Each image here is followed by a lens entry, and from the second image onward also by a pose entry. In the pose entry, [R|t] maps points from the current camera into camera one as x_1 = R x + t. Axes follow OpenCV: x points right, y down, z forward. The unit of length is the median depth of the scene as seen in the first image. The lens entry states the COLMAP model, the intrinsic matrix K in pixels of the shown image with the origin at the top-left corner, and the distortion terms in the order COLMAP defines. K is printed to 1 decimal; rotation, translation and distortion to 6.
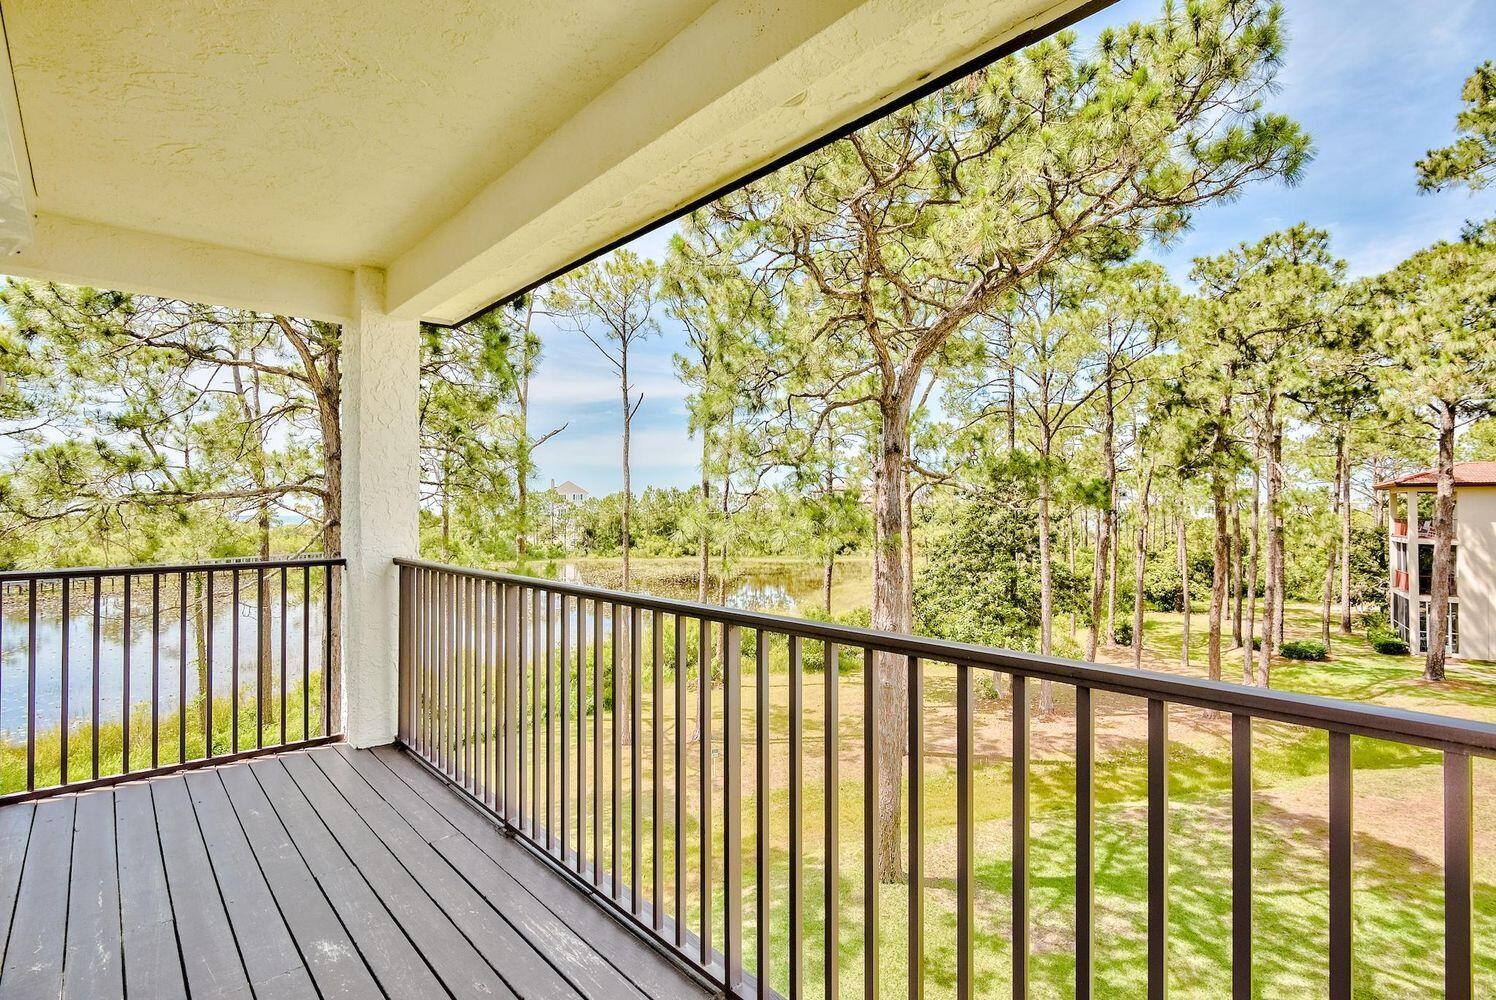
lens RADIAL K [[740.0, 0, 728.8], [0, 740.0, 502.4], [0, 0, 1]] dist [-0.000806, 0.000642]
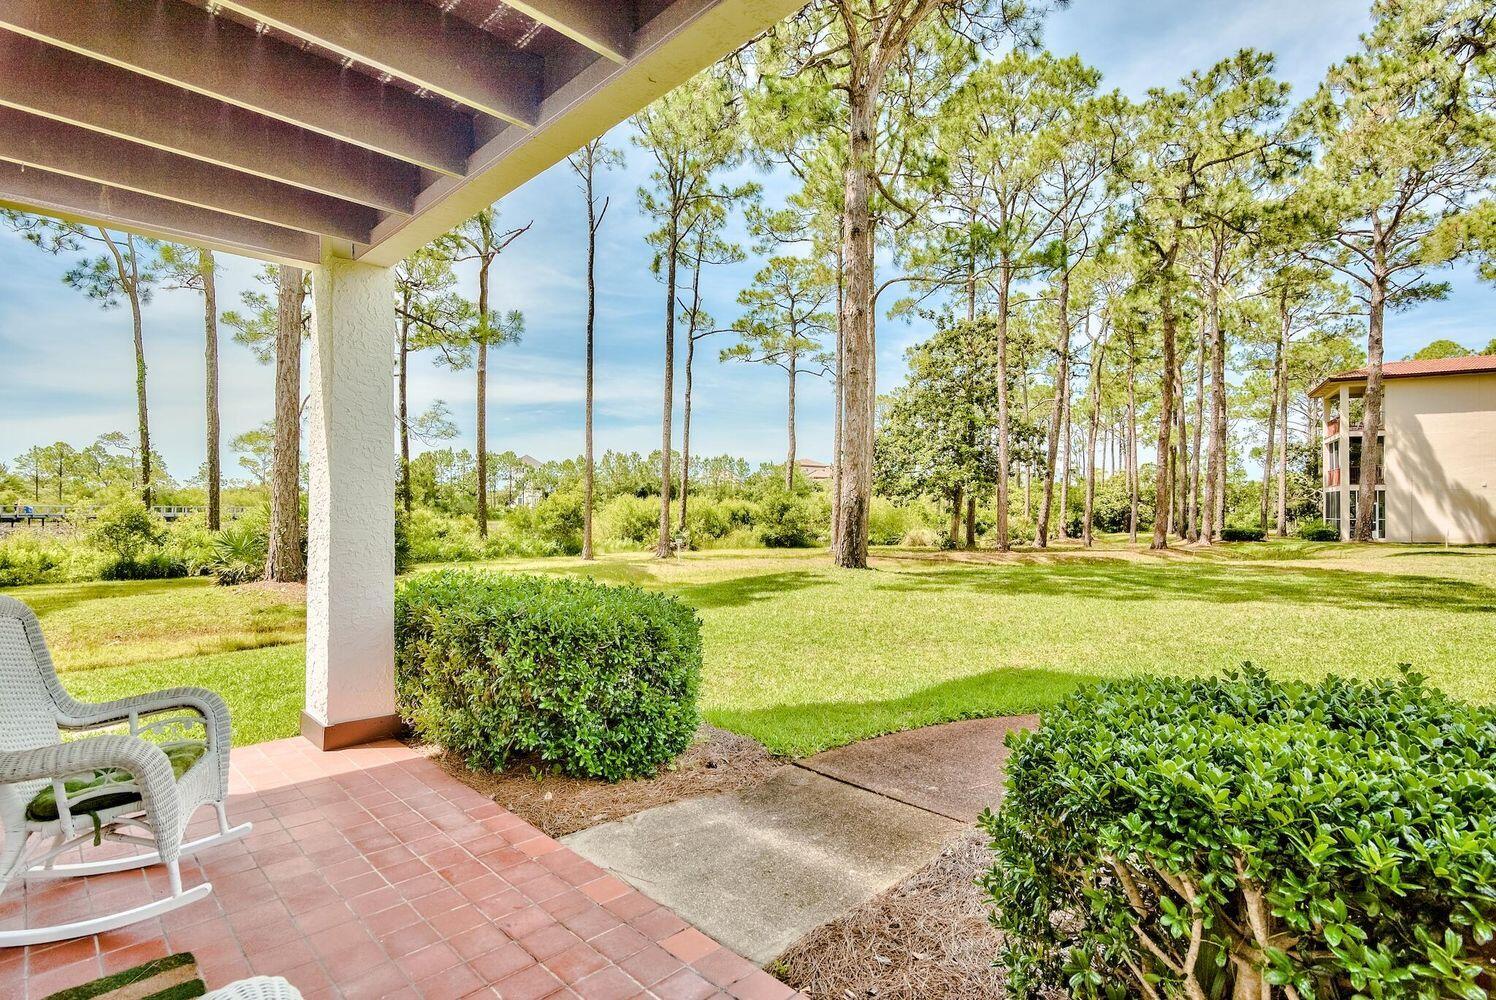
lens RADIAL K [[740.0, 0, 728.8], [0, 740.0, 502.4], [0, 0, 1]] dist [-0.000806, 0.000642]
pose [[0.998493, 0.009412, 0.054072, -0.002964], [-0.009831, 0.999924, 0.007491, 0.152547], [-0.053997, -0.008012, 0.998509, -0.001283]]
